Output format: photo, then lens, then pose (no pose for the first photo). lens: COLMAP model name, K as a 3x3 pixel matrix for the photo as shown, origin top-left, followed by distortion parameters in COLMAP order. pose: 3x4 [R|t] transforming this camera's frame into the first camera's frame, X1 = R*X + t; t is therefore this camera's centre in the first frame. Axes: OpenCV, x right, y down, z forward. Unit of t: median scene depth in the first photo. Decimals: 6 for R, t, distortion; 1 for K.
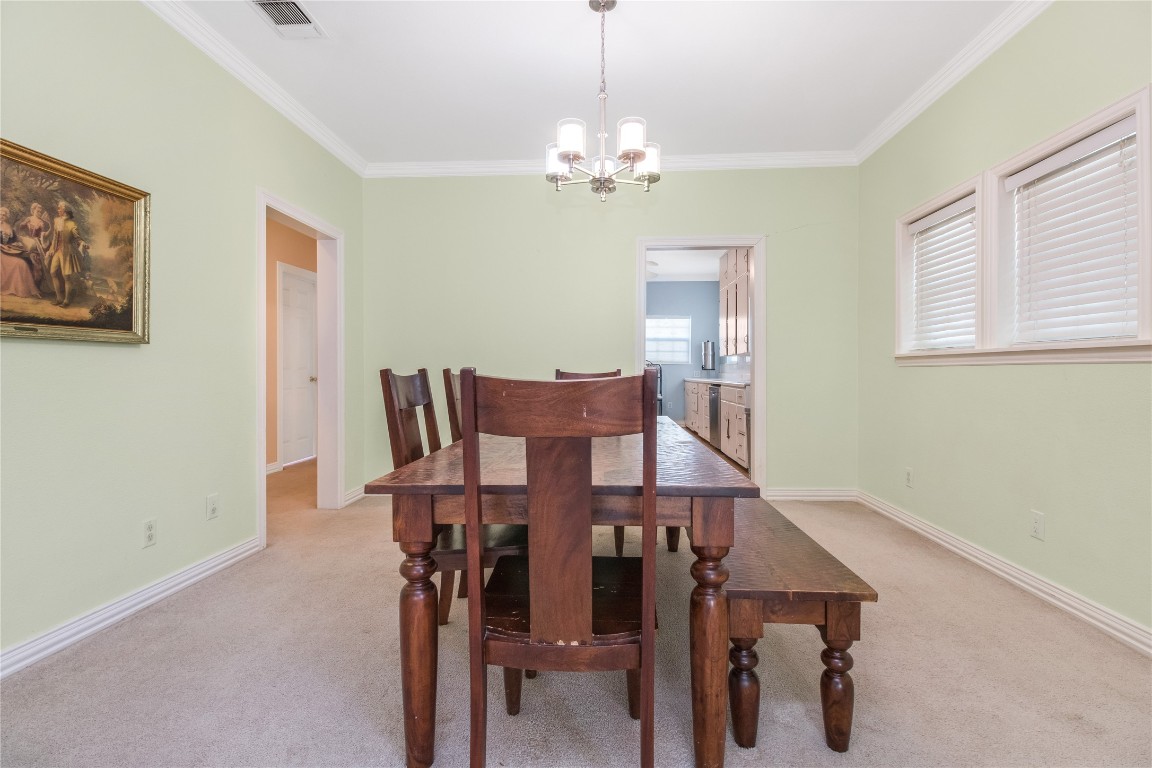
lens RADIAL K [[551.5, 0, 570.3], [0, 551.5, 364.4], [0, 0, 1]] dist [0.003072, -0.001078]
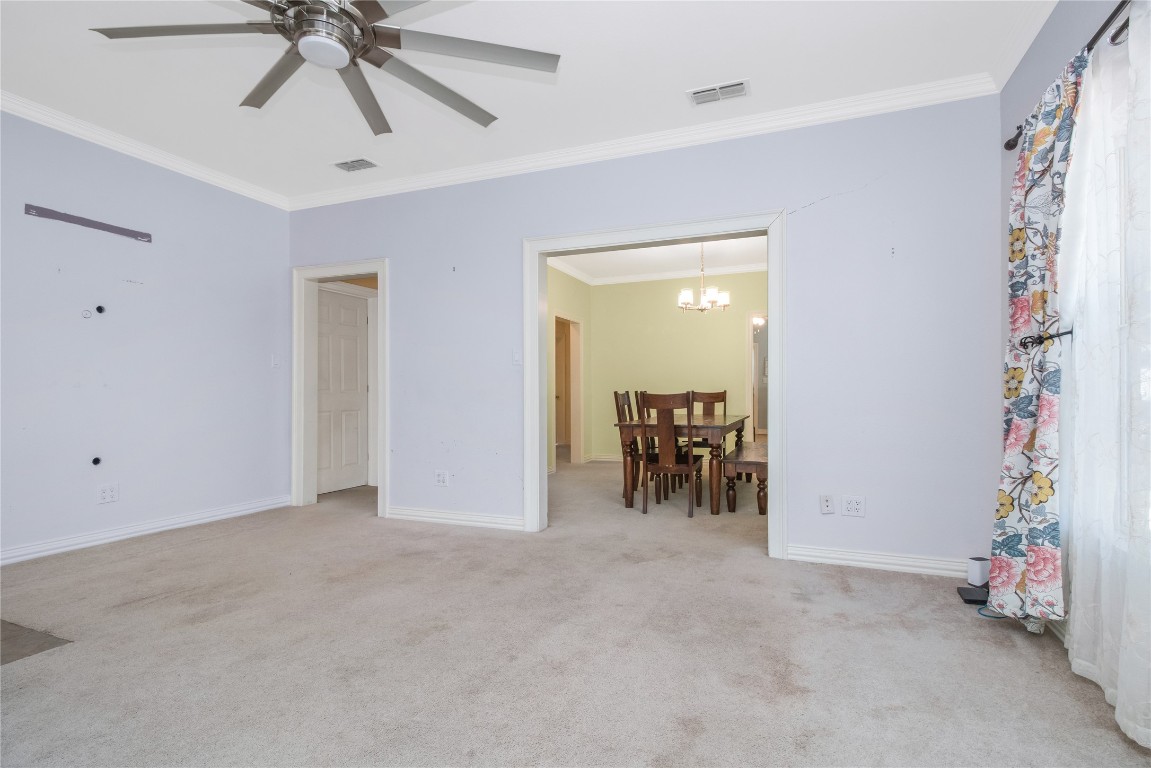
lens RADIAL K [[551.0, 0, 573.2], [0, 551.0, 388.8], [0, 0, 1]] dist [0.003072, -0.001078]
pose [[0.944184, -0.003056, -0.329404, 0.500465], [0.005014, 0.999974, 0.005096, -0.023987], [0.329380, -0.006463, 0.944175, -2.211712]]
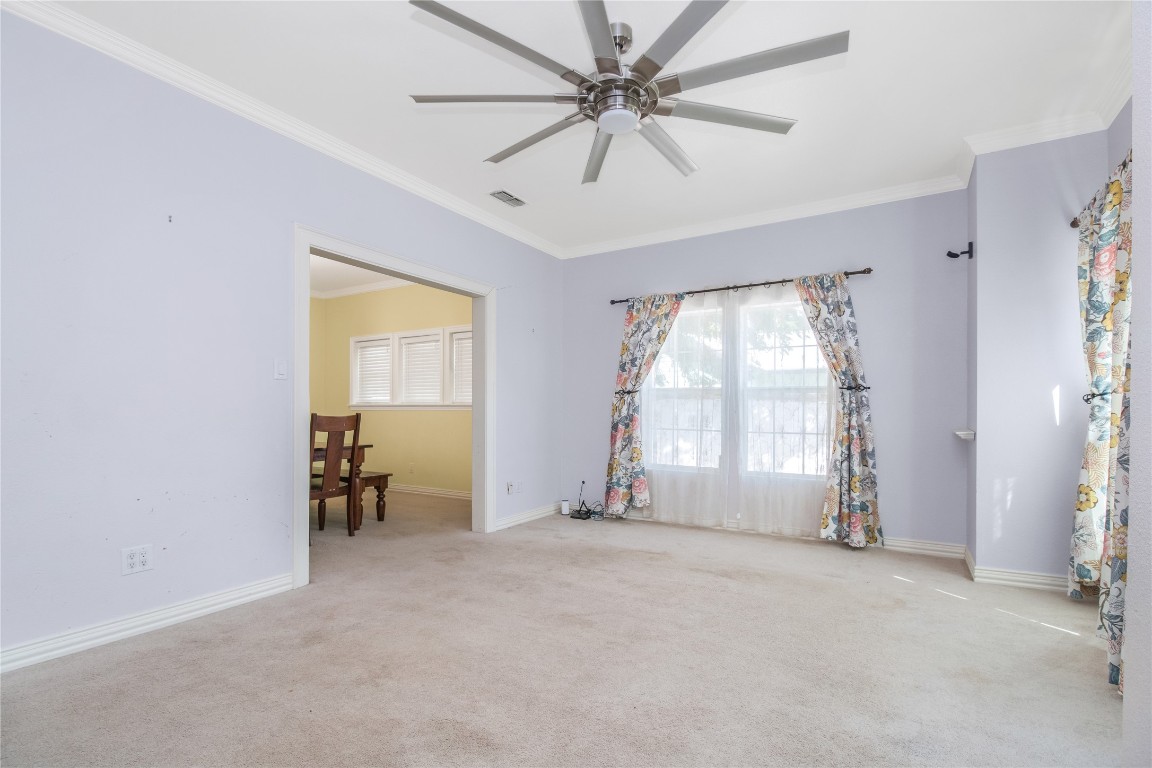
lens RADIAL K [[551.5, 0, 591.8], [0, 551.5, 411.5], [0, 0, 1]] dist [0.003072, -0.001078]
pose [[0.454718, 0.001129, 0.890635, -2.017998], [-0.010540, 0.999936, 0.004114, -0.030364], [-0.890573, -0.011258, 0.454701, -1.767706]]
